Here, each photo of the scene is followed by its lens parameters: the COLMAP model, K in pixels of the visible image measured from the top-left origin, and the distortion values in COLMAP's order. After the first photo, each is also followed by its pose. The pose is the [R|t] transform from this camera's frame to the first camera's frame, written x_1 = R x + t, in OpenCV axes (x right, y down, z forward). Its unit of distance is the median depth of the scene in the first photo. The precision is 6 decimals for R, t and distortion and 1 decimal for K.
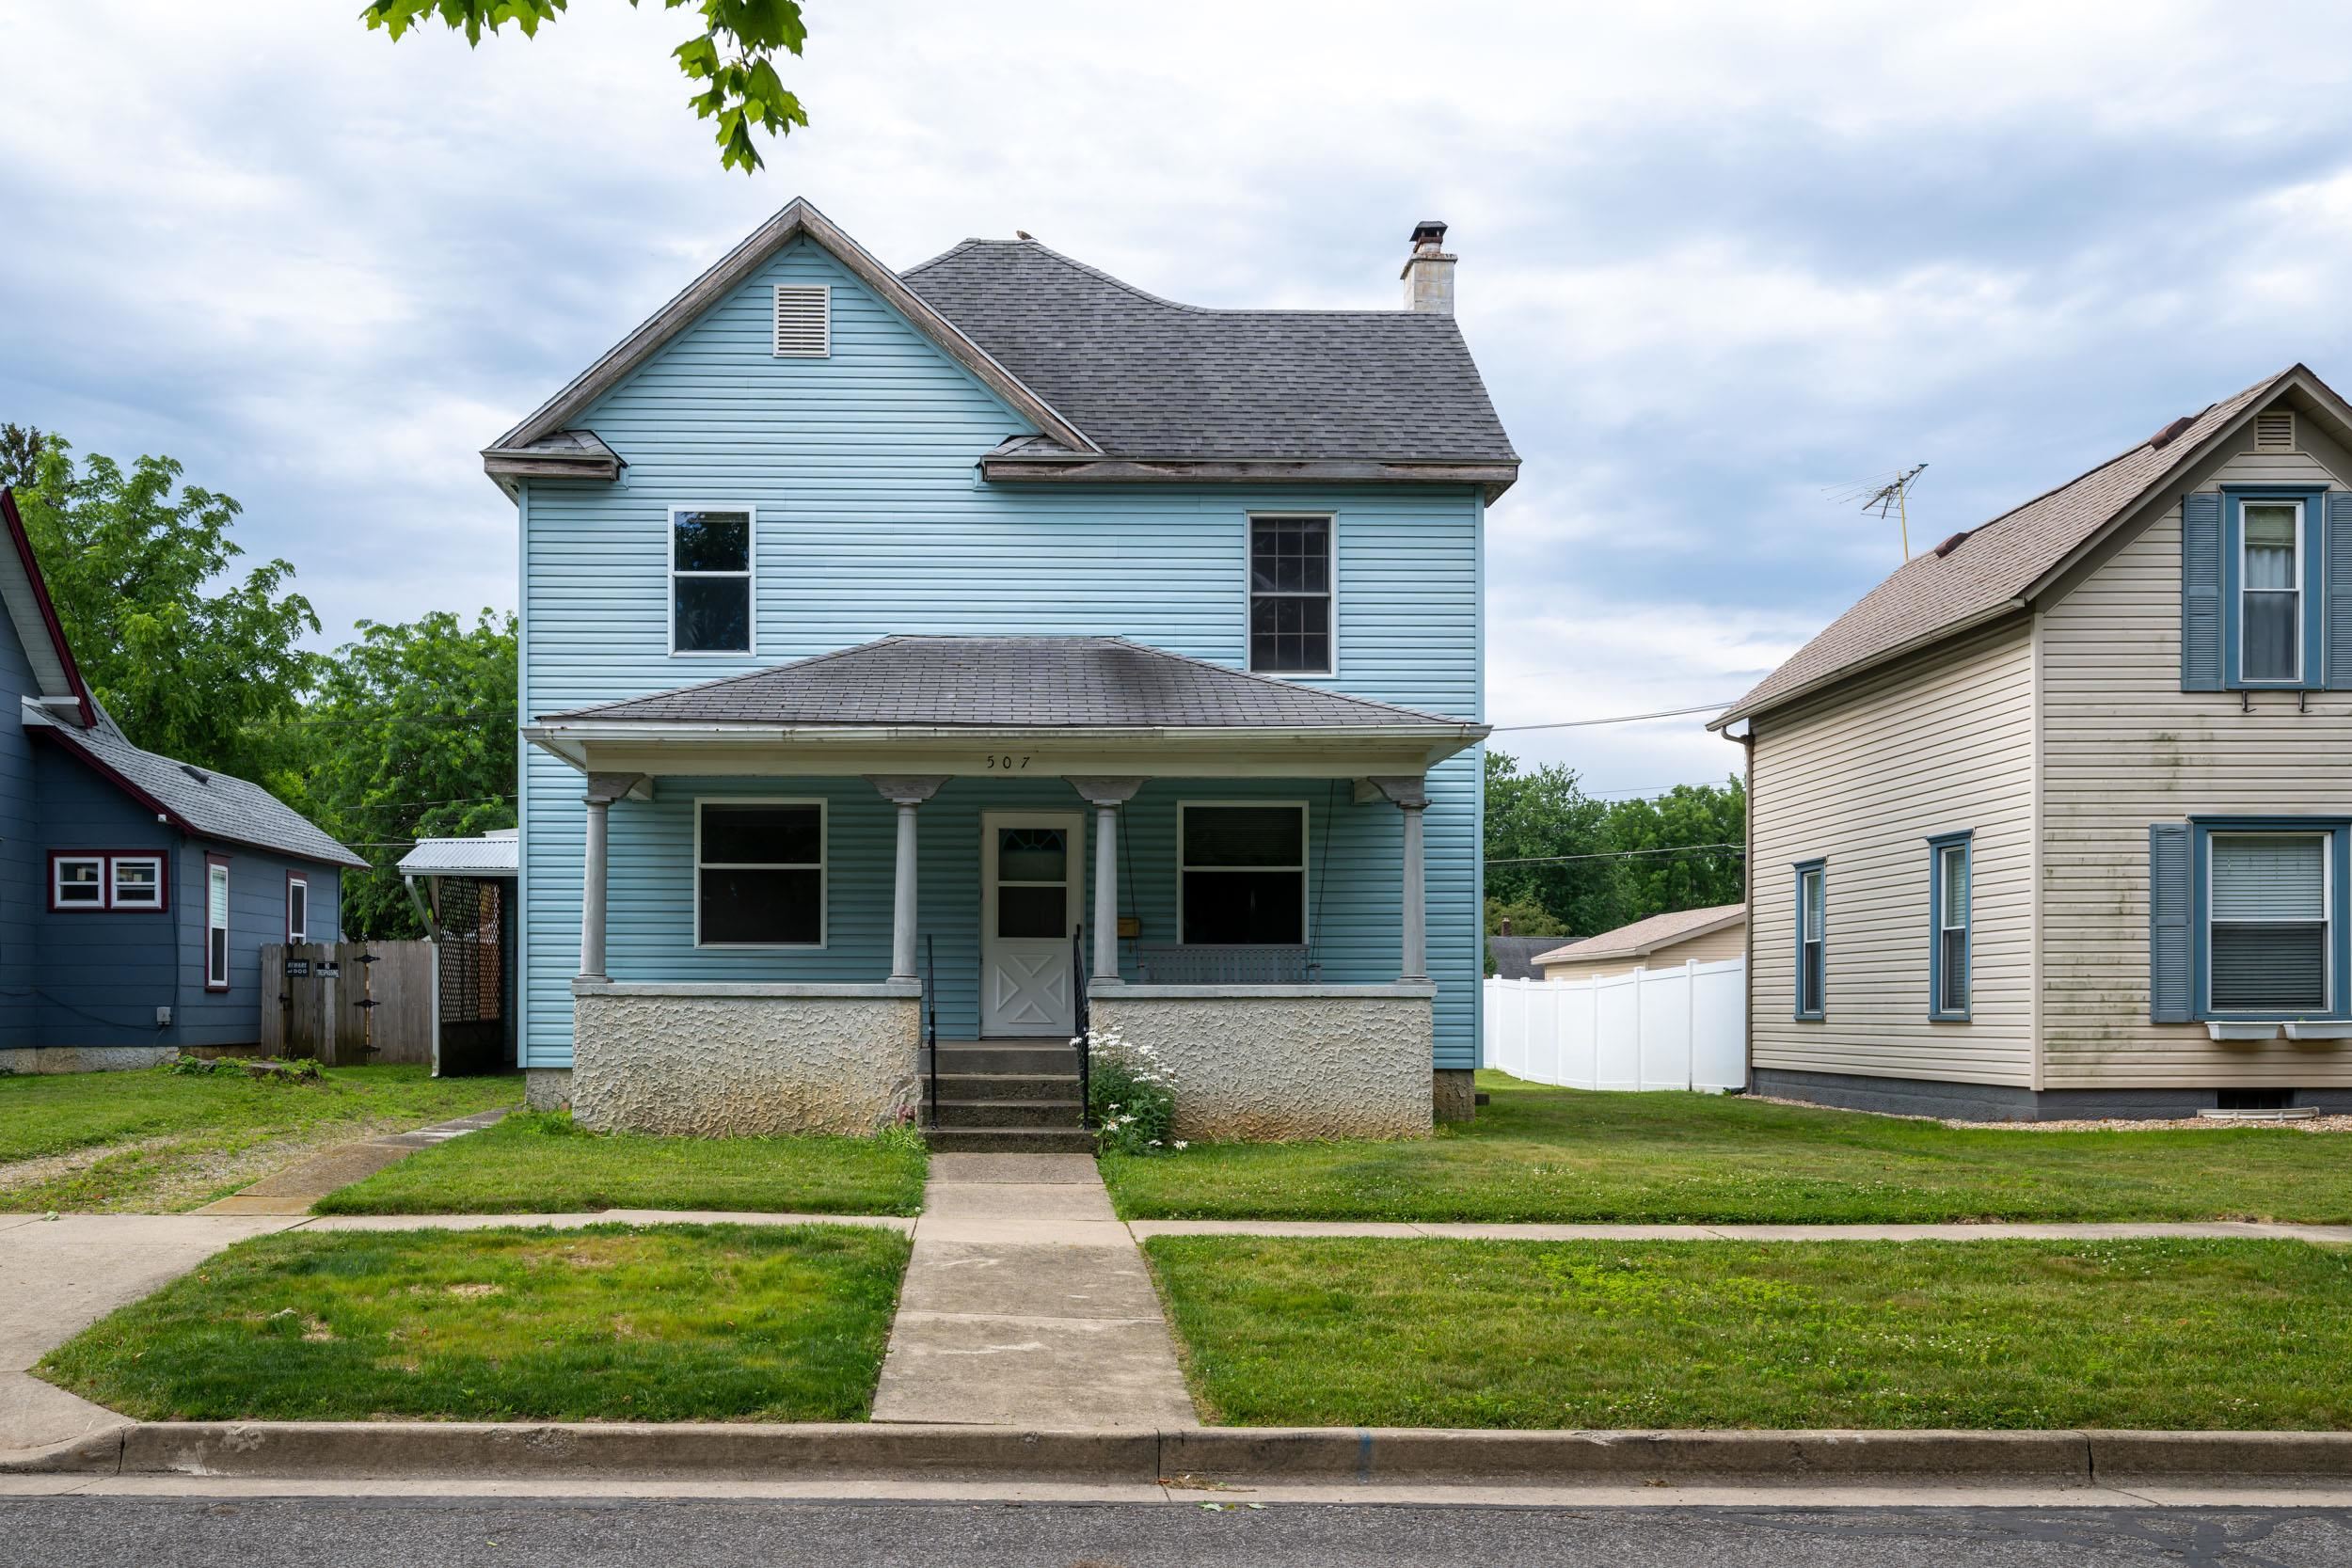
lens RADIAL K [[2072.7, 0, 1077.5], [0, 2072.7, 1038.9], [0, 0, 1]] dist [-0.004302, 0.001582]
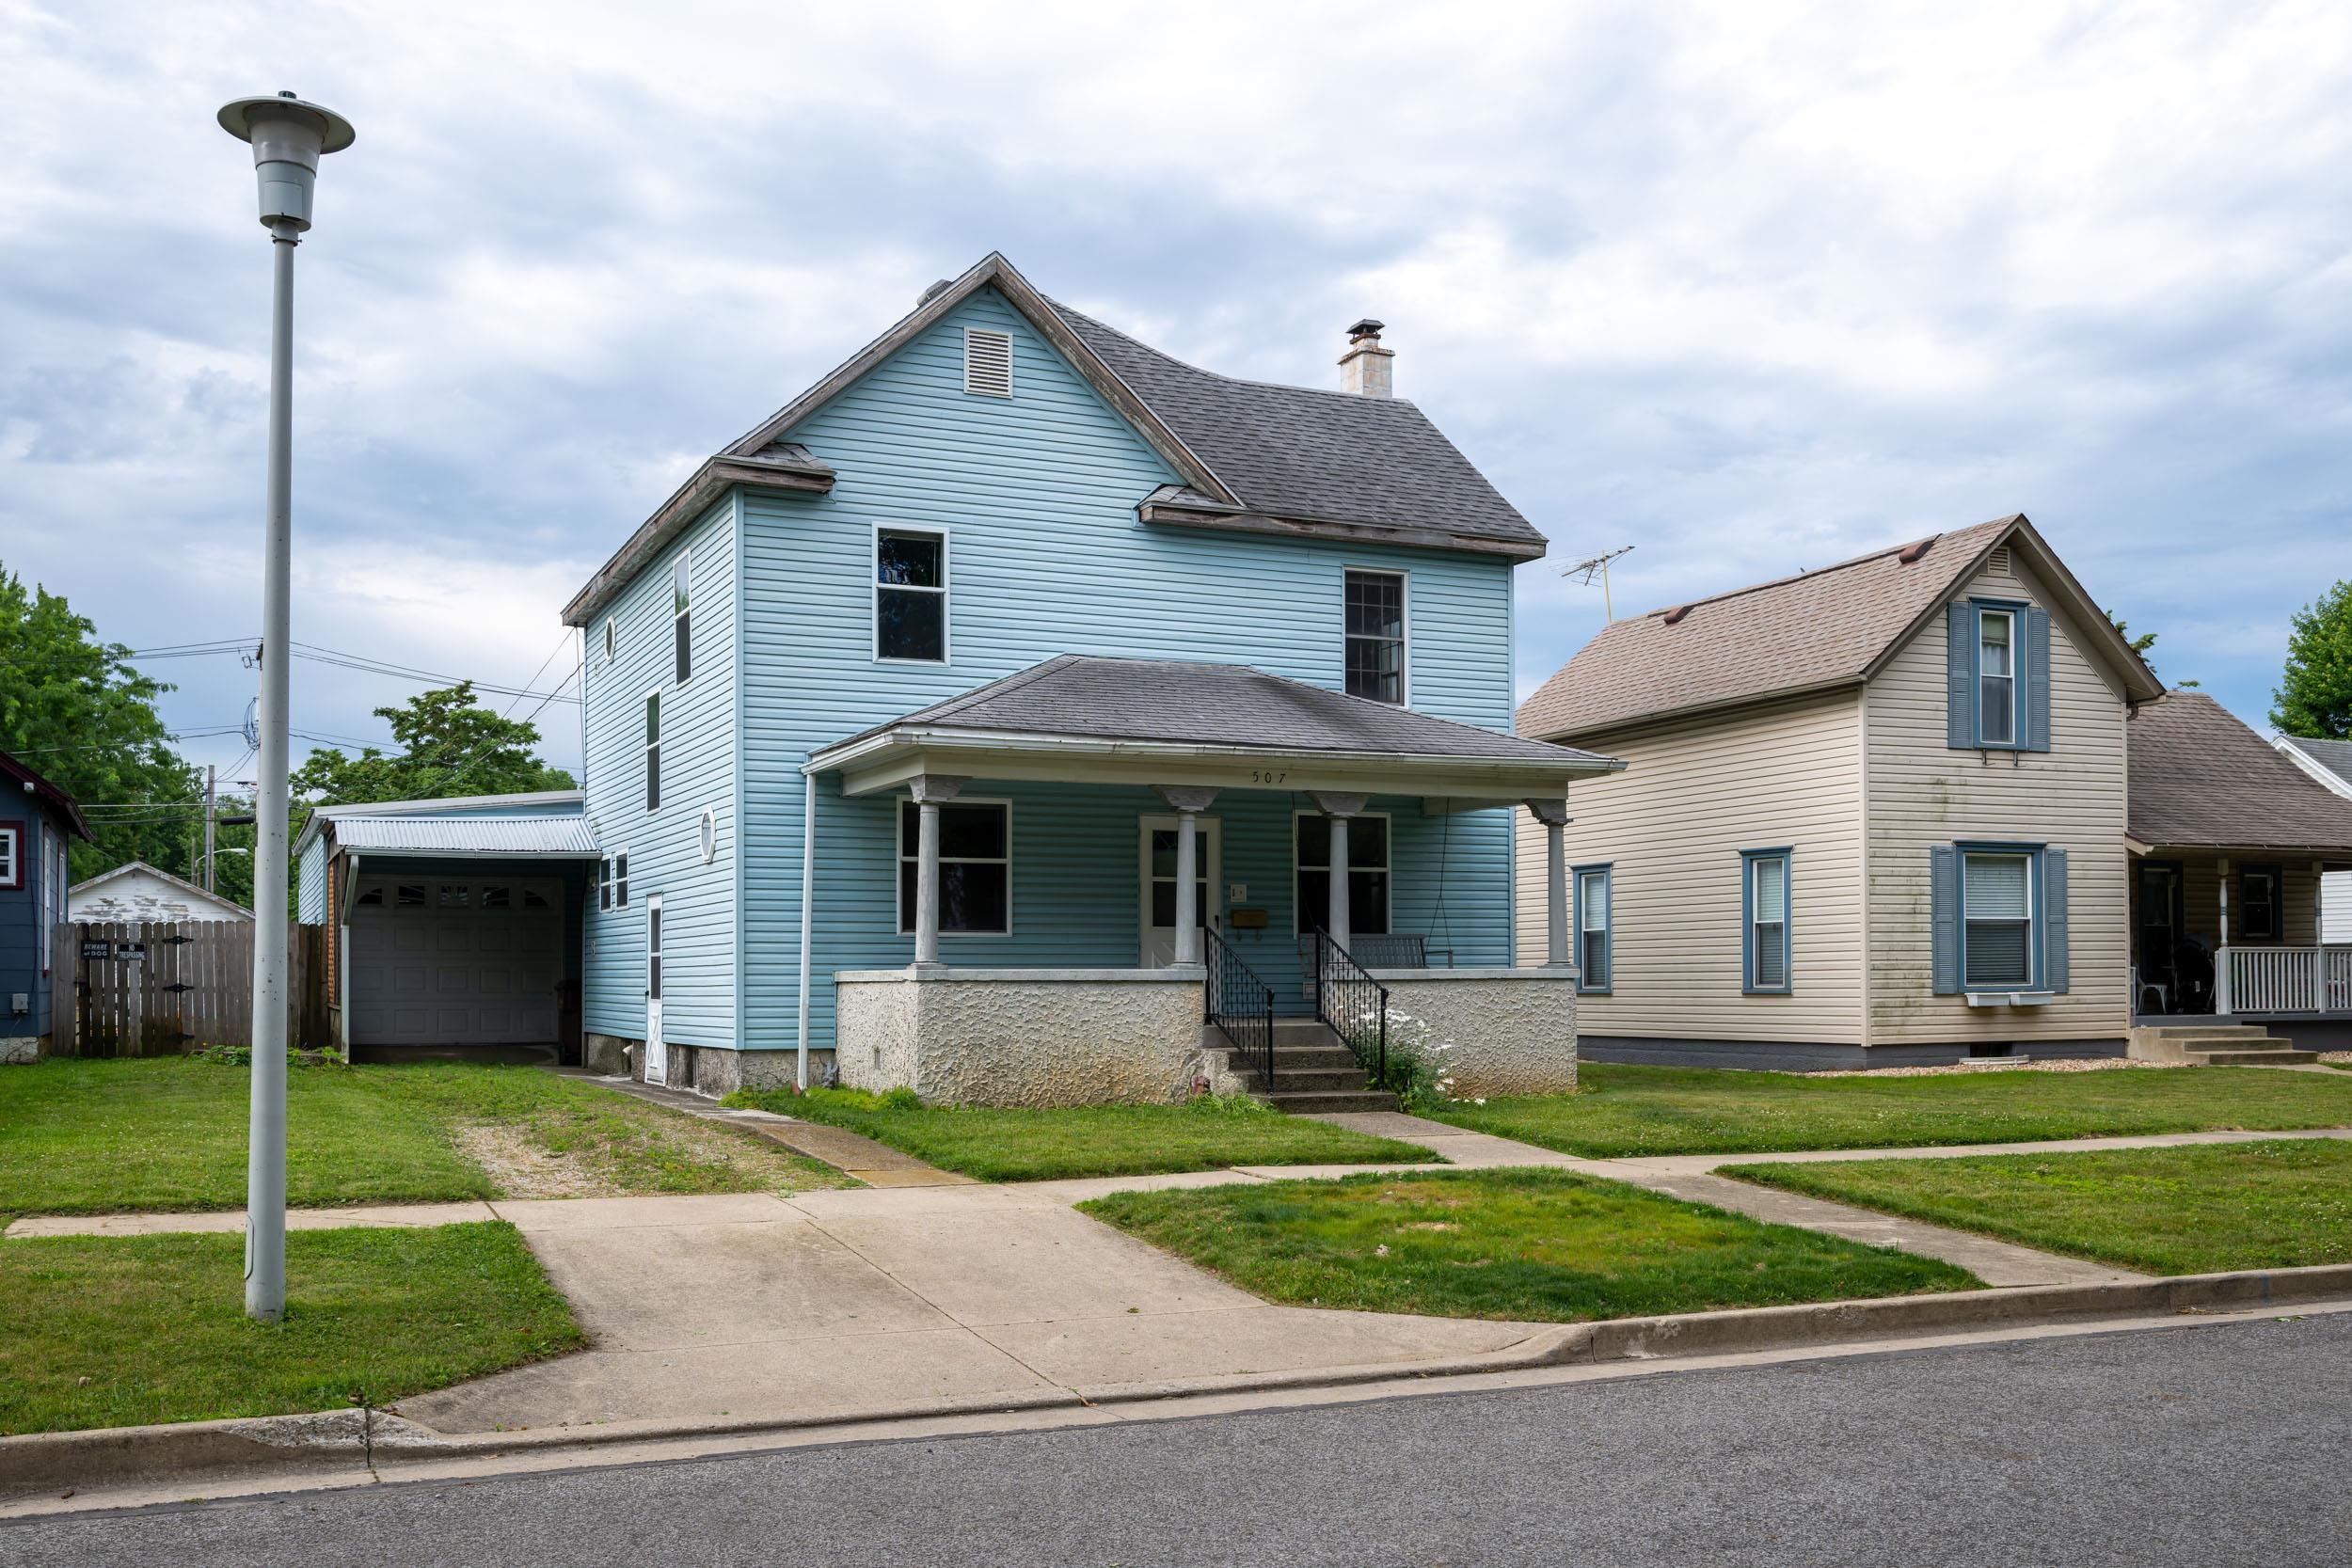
lens RADIAL K [[2059.4, 0, 1109.5], [0, 2059.4, 990.0], [0, 0, 1]] dist [-0.006998, -0.006747]
pose [[0.923523, -0.007187, 0.383475, -0.483814], [0.011576, 0.999891, -0.009137, -0.004515], [-0.383367, 0.012878, 0.923506, -0.023807]]
